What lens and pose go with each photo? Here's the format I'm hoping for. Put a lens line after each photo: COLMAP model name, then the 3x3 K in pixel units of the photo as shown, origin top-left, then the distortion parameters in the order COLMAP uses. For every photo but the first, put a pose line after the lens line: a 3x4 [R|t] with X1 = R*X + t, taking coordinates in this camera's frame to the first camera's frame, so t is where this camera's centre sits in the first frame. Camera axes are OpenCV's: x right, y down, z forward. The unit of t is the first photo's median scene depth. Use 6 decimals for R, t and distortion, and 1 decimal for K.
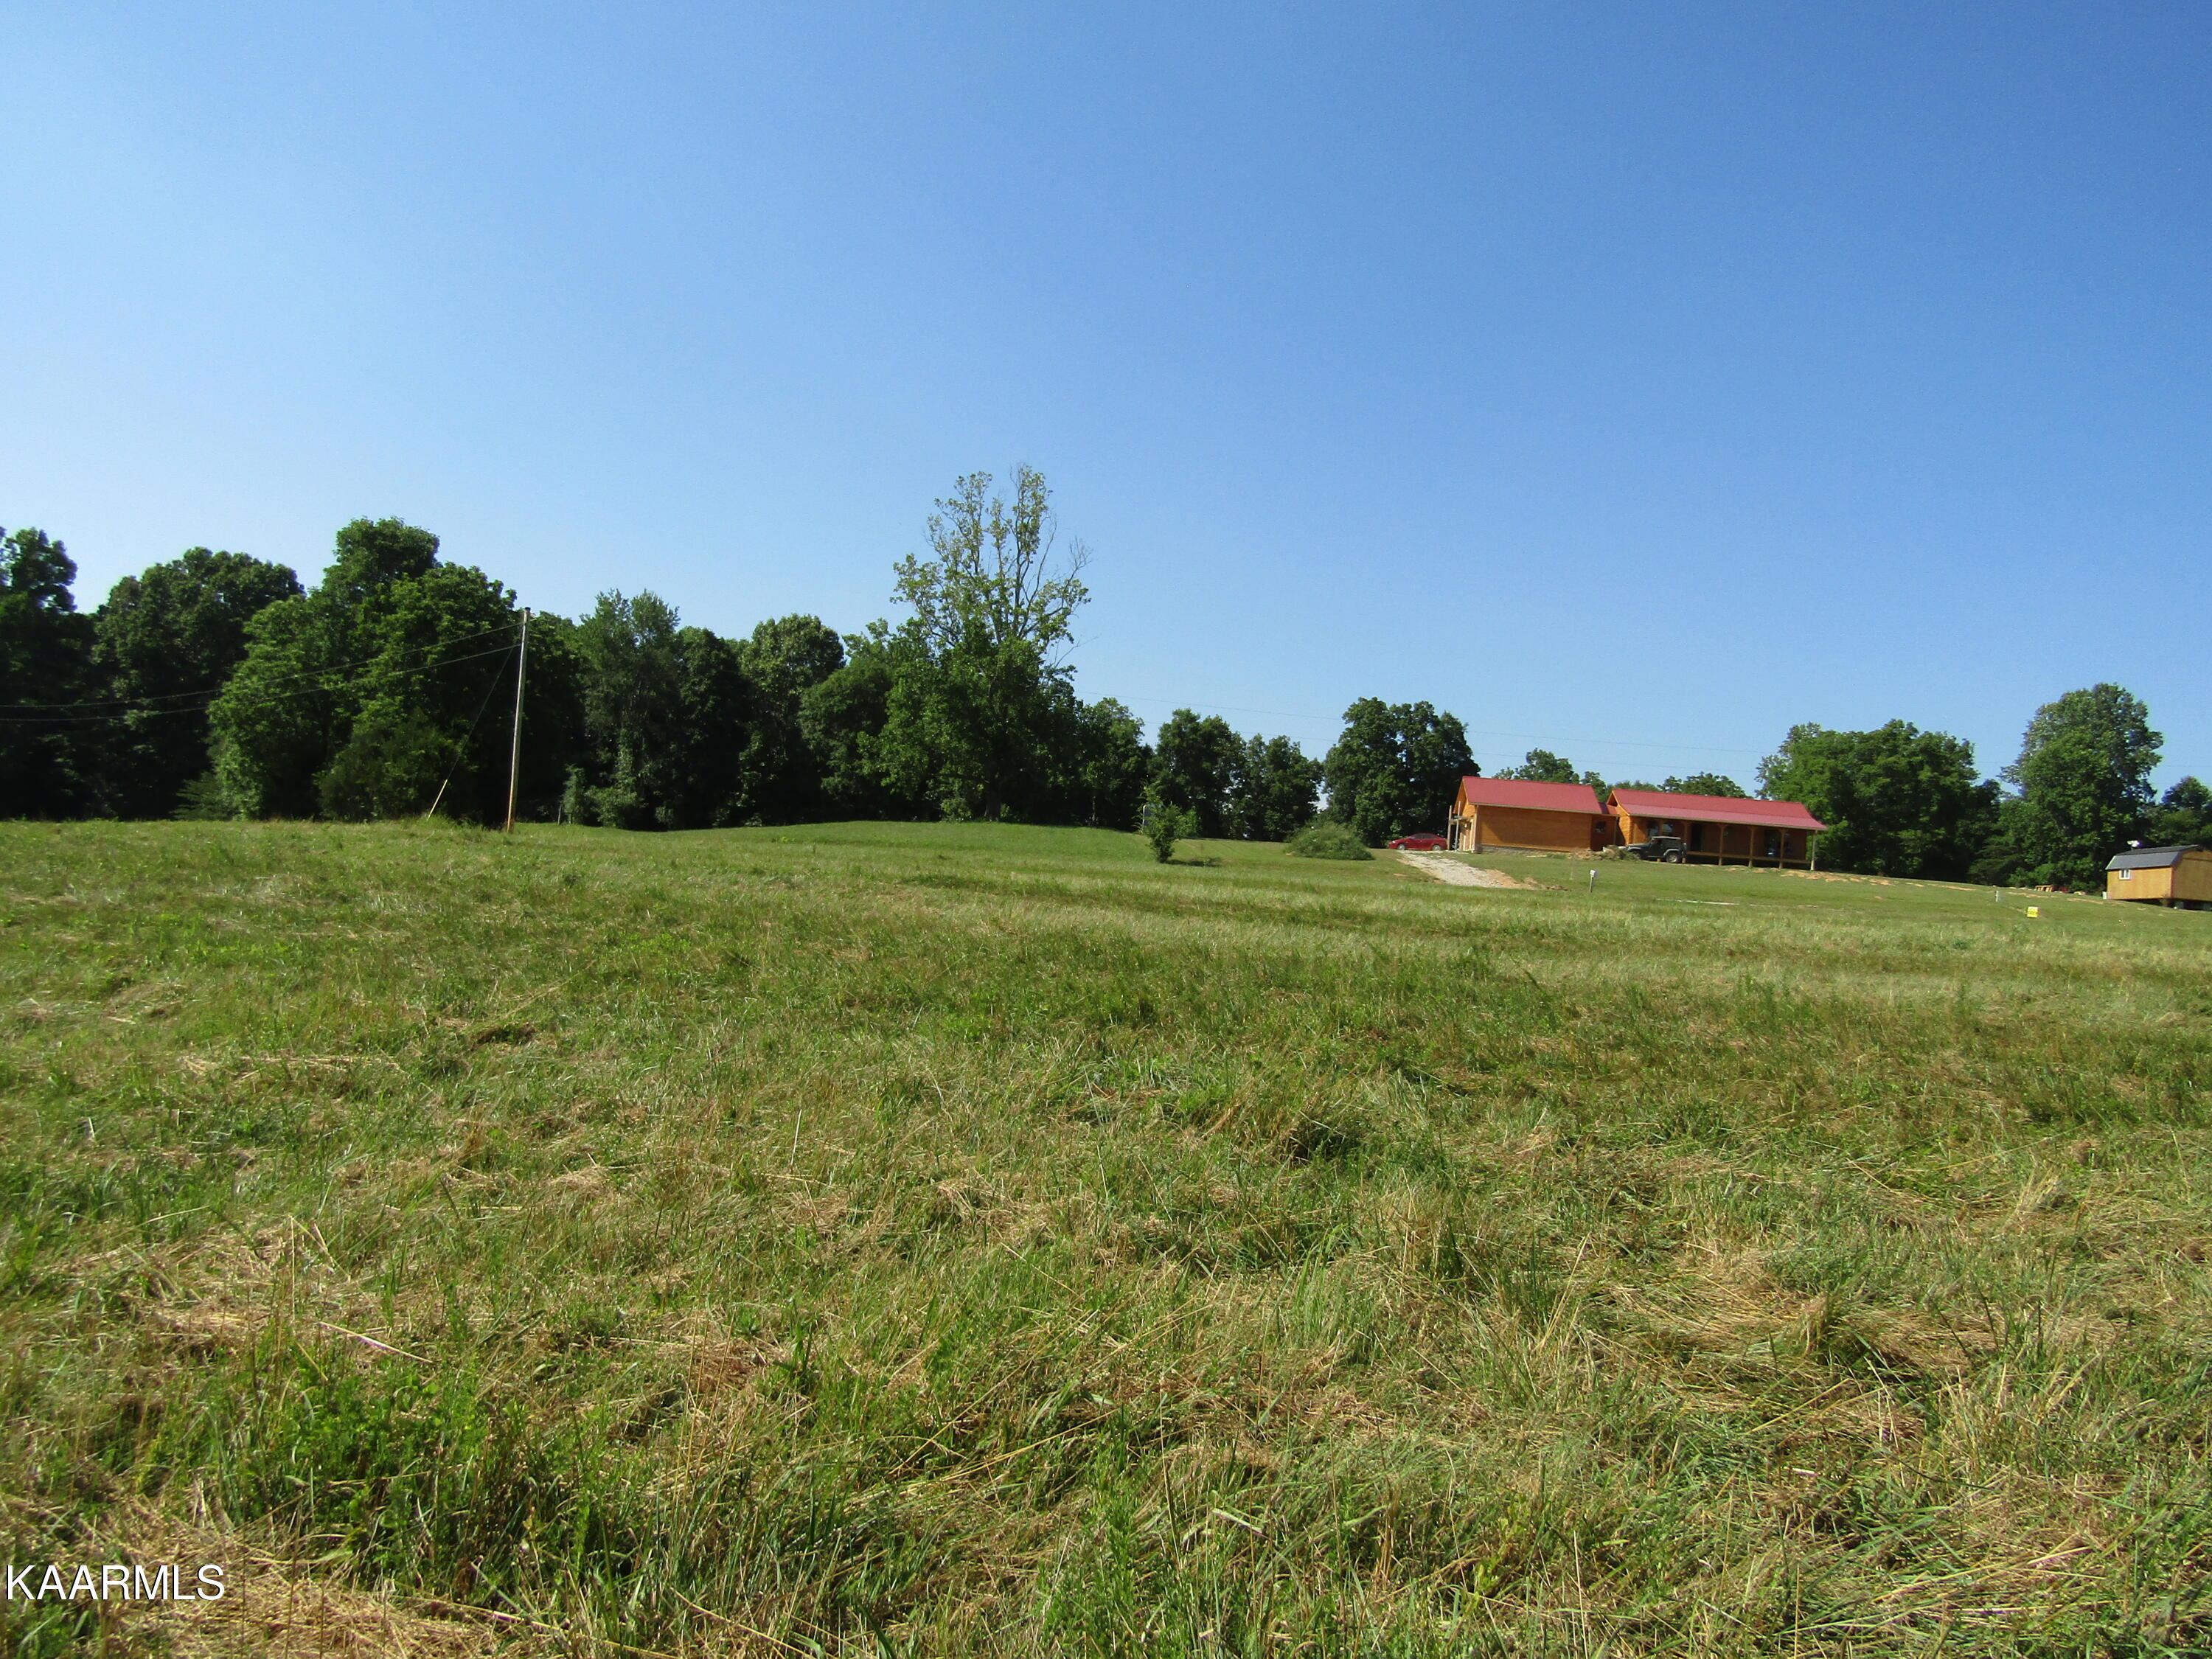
lens RADIAL K [[1566.0, 0, 1103.7], [0, 1566.0, 816.1], [0, 0, 1]] dist [-0.011401, 0.002427]
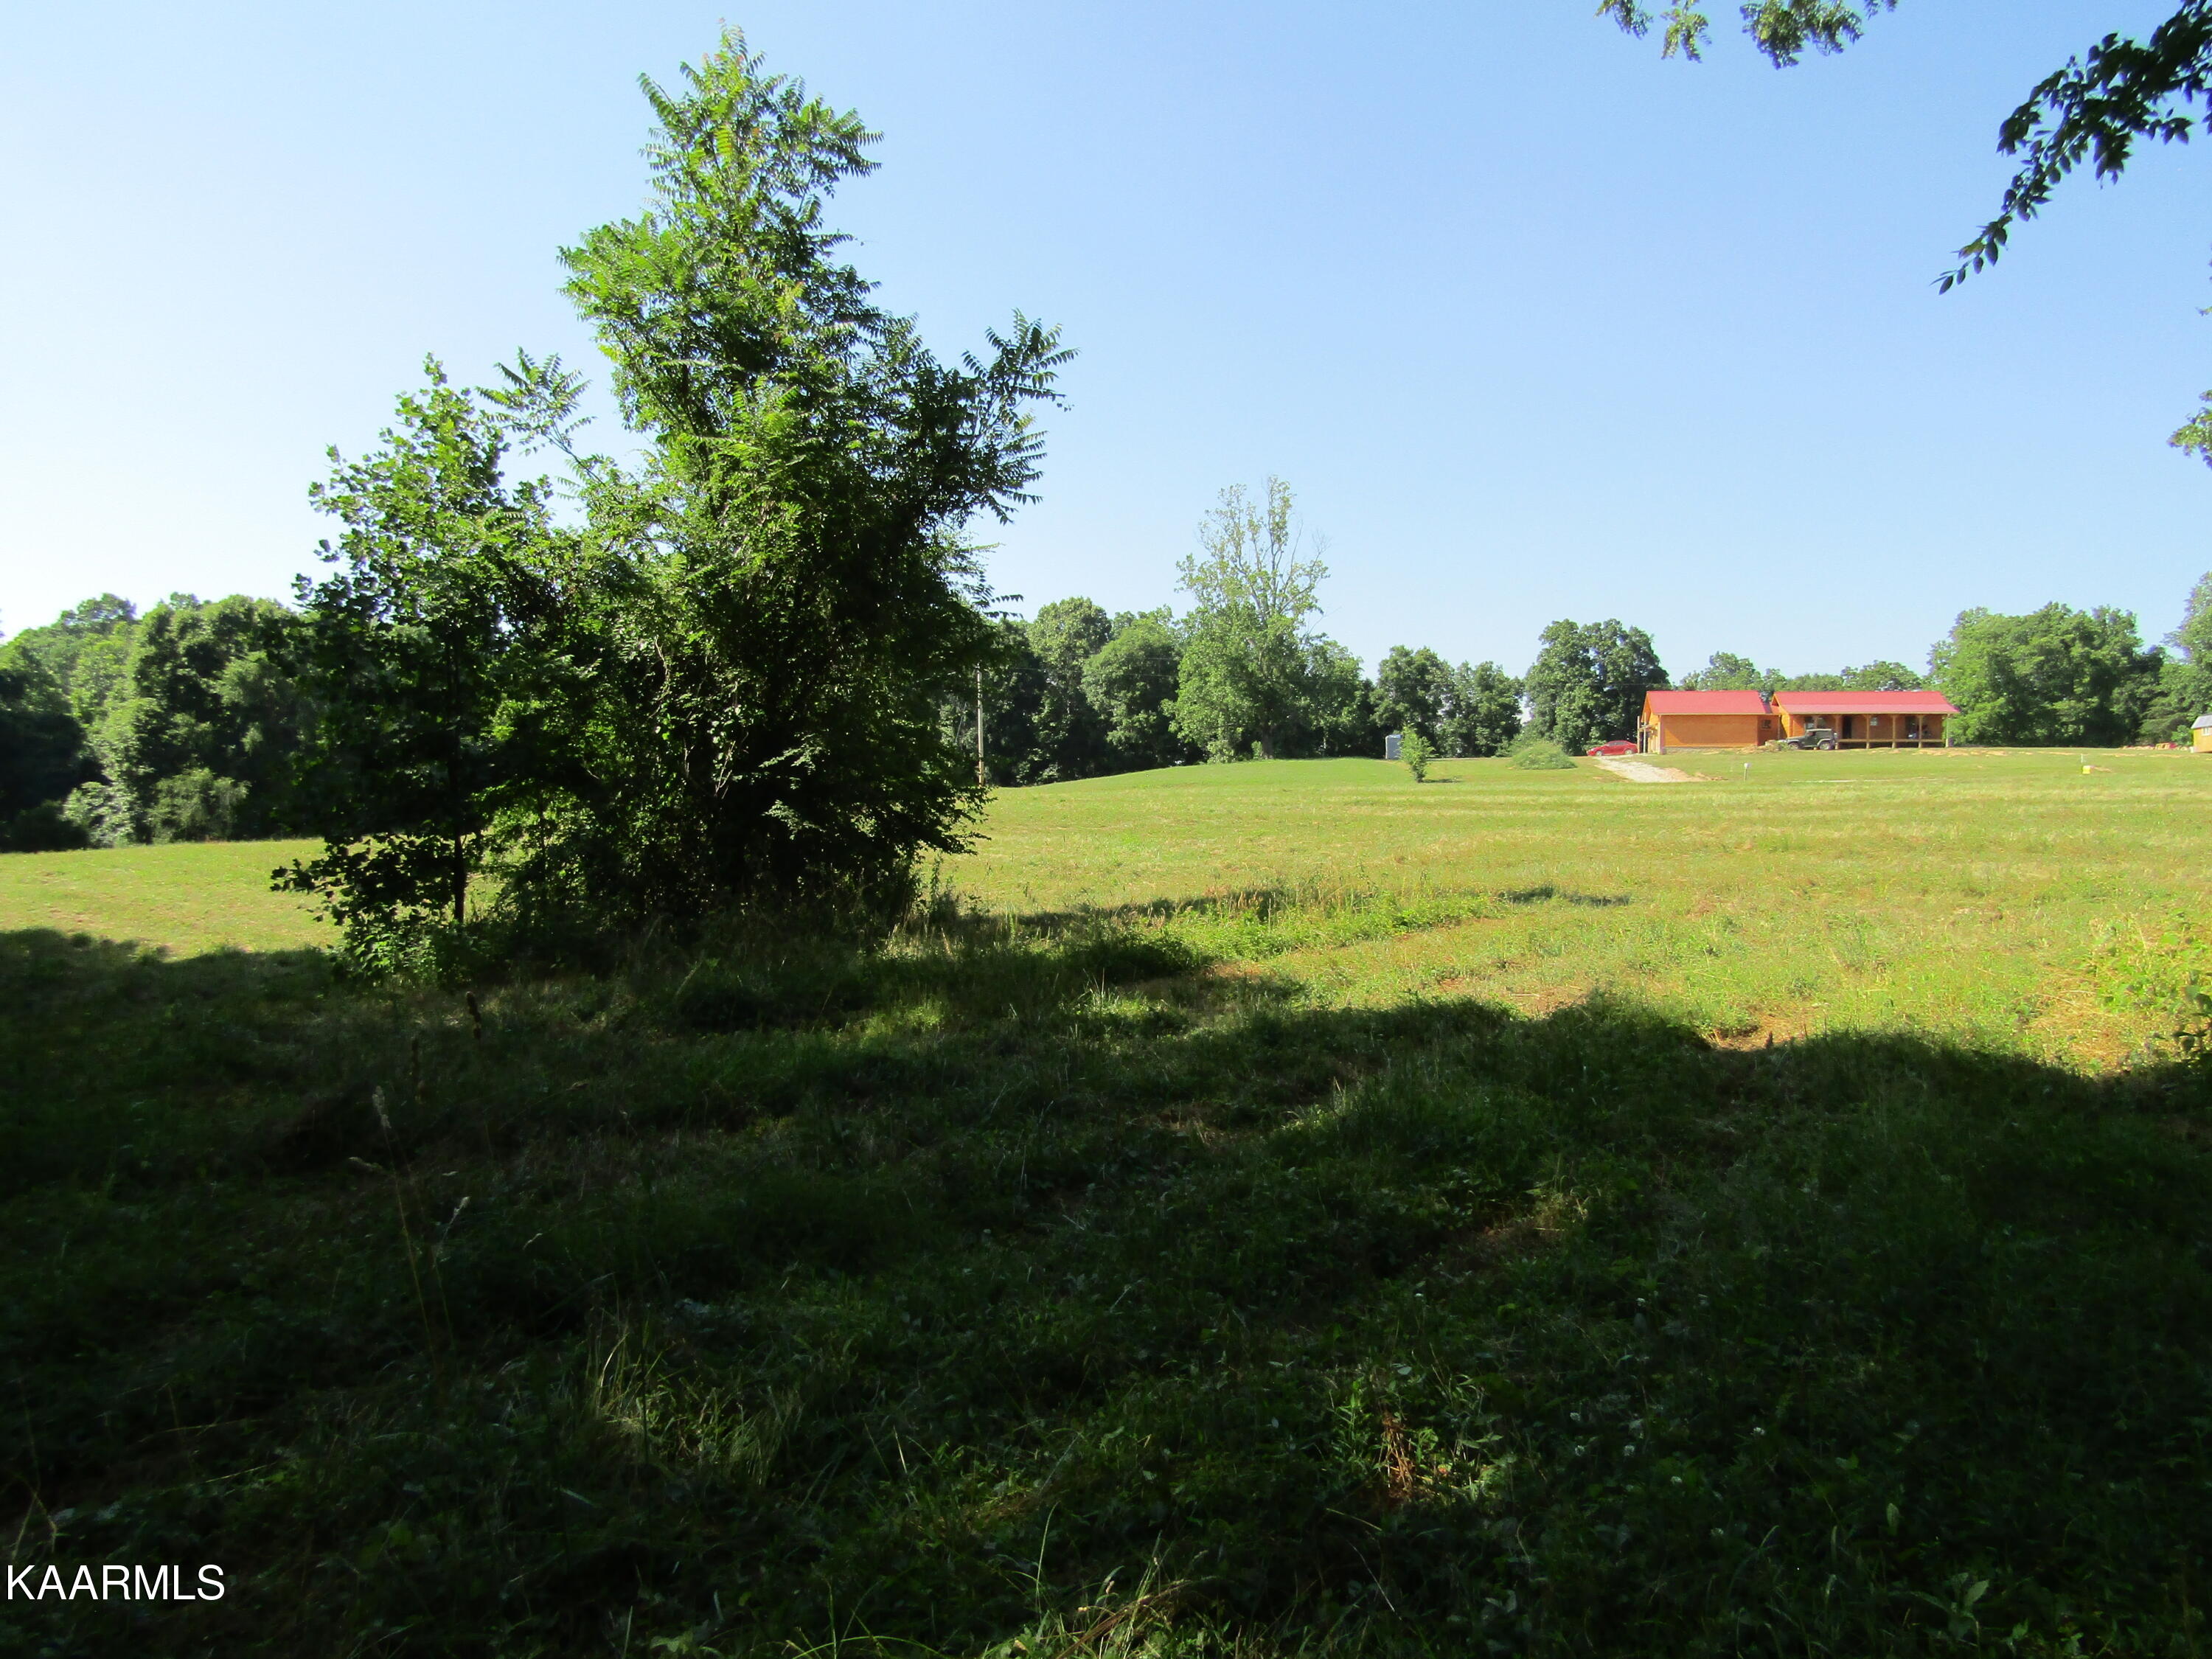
lens RADIAL K [[1577.3, 0, 1106.4], [0, 1577.3, 813.1], [0, 0, 1]] dist [-0.005859, -0.007100]
pose [[0.990150, -0.073162, -0.119372, -0.035580], [0.078425, 0.996118, 0.039992, -0.009964], [0.115982, -0.048959, 0.992044, -0.201425]]
